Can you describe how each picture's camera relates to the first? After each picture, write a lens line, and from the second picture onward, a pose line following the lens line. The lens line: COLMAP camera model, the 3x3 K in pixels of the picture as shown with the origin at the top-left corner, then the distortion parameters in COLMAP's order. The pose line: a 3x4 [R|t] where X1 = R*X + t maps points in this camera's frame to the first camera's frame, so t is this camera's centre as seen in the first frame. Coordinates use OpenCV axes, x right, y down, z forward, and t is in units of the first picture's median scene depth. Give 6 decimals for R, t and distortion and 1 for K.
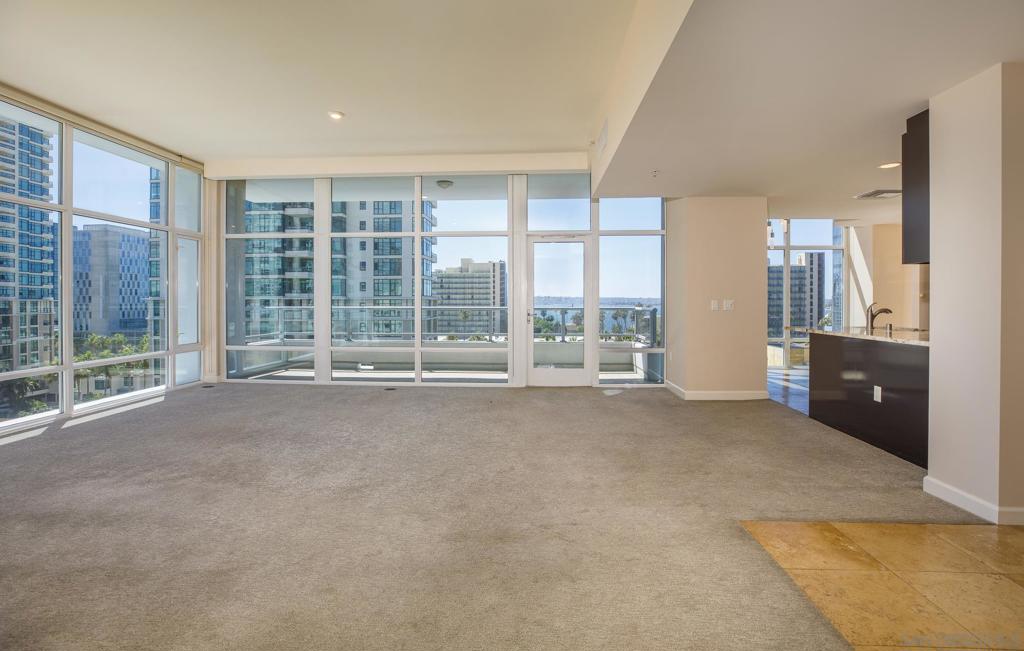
lens RADIAL K [[478.2, 0, 516.4], [0, 478.2, 309.3], [0, 0, 1]] dist [-0.039591, 0.007301]
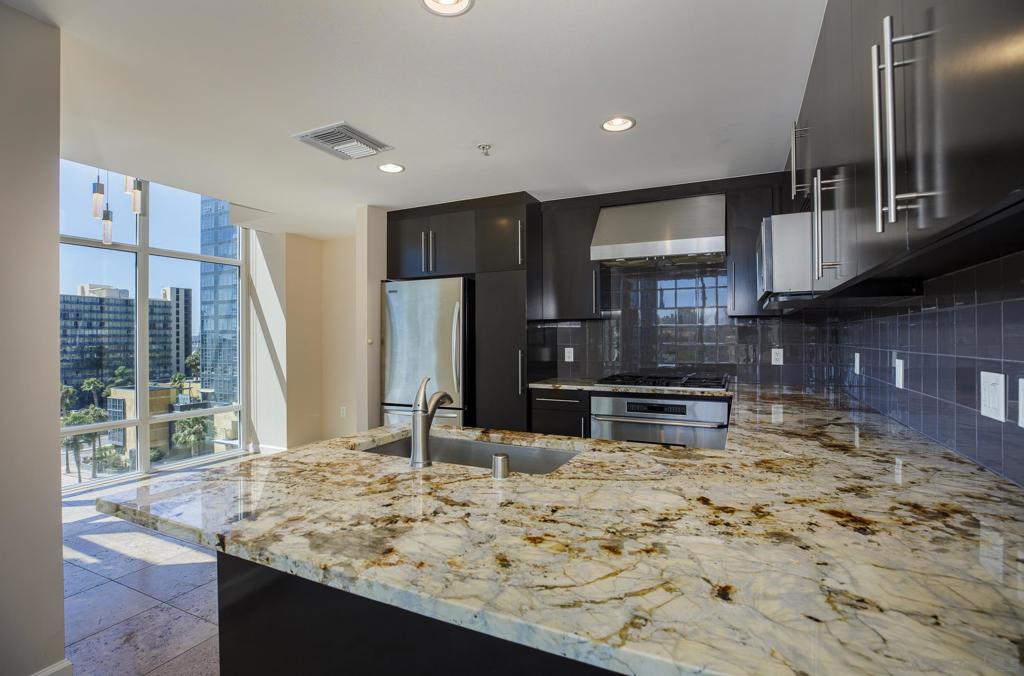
lens RADIAL K [[479.1, 0, 504.2], [0, 479.1, 335.7], [0, 0, 1]] dist [-0.040600, 0.010451]
pose [[0.394185, 0.000374, 0.919031, 0.124850], [0.019796, 0.999764, -0.008898, -0.010412], [-0.918818, 0.021701, 0.394085, 0.209416]]
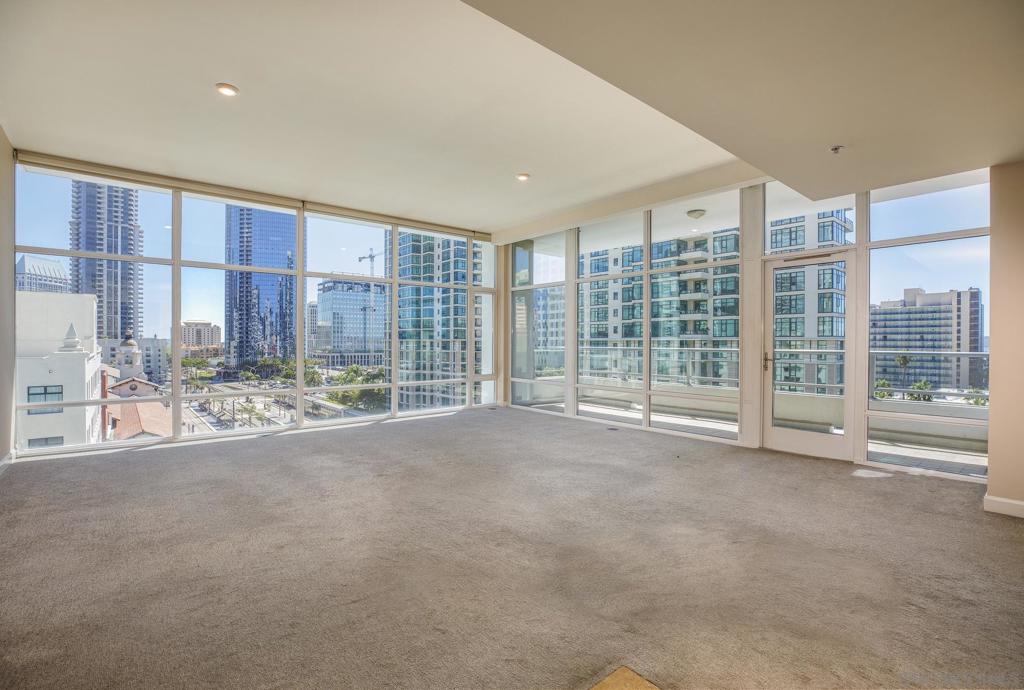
lens RADIAL K [[479.1, 0, 516.8], [0, 479.1, 342.3], [0, 0, 1]] dist [-0.040600, 0.010451]
pose [[0.686480, 0.002670, -0.727144, 0.123835], [-0.015189, 0.999828, -0.010669, -0.000926], [0.726990, 0.018369, 0.686402, 0.060156]]
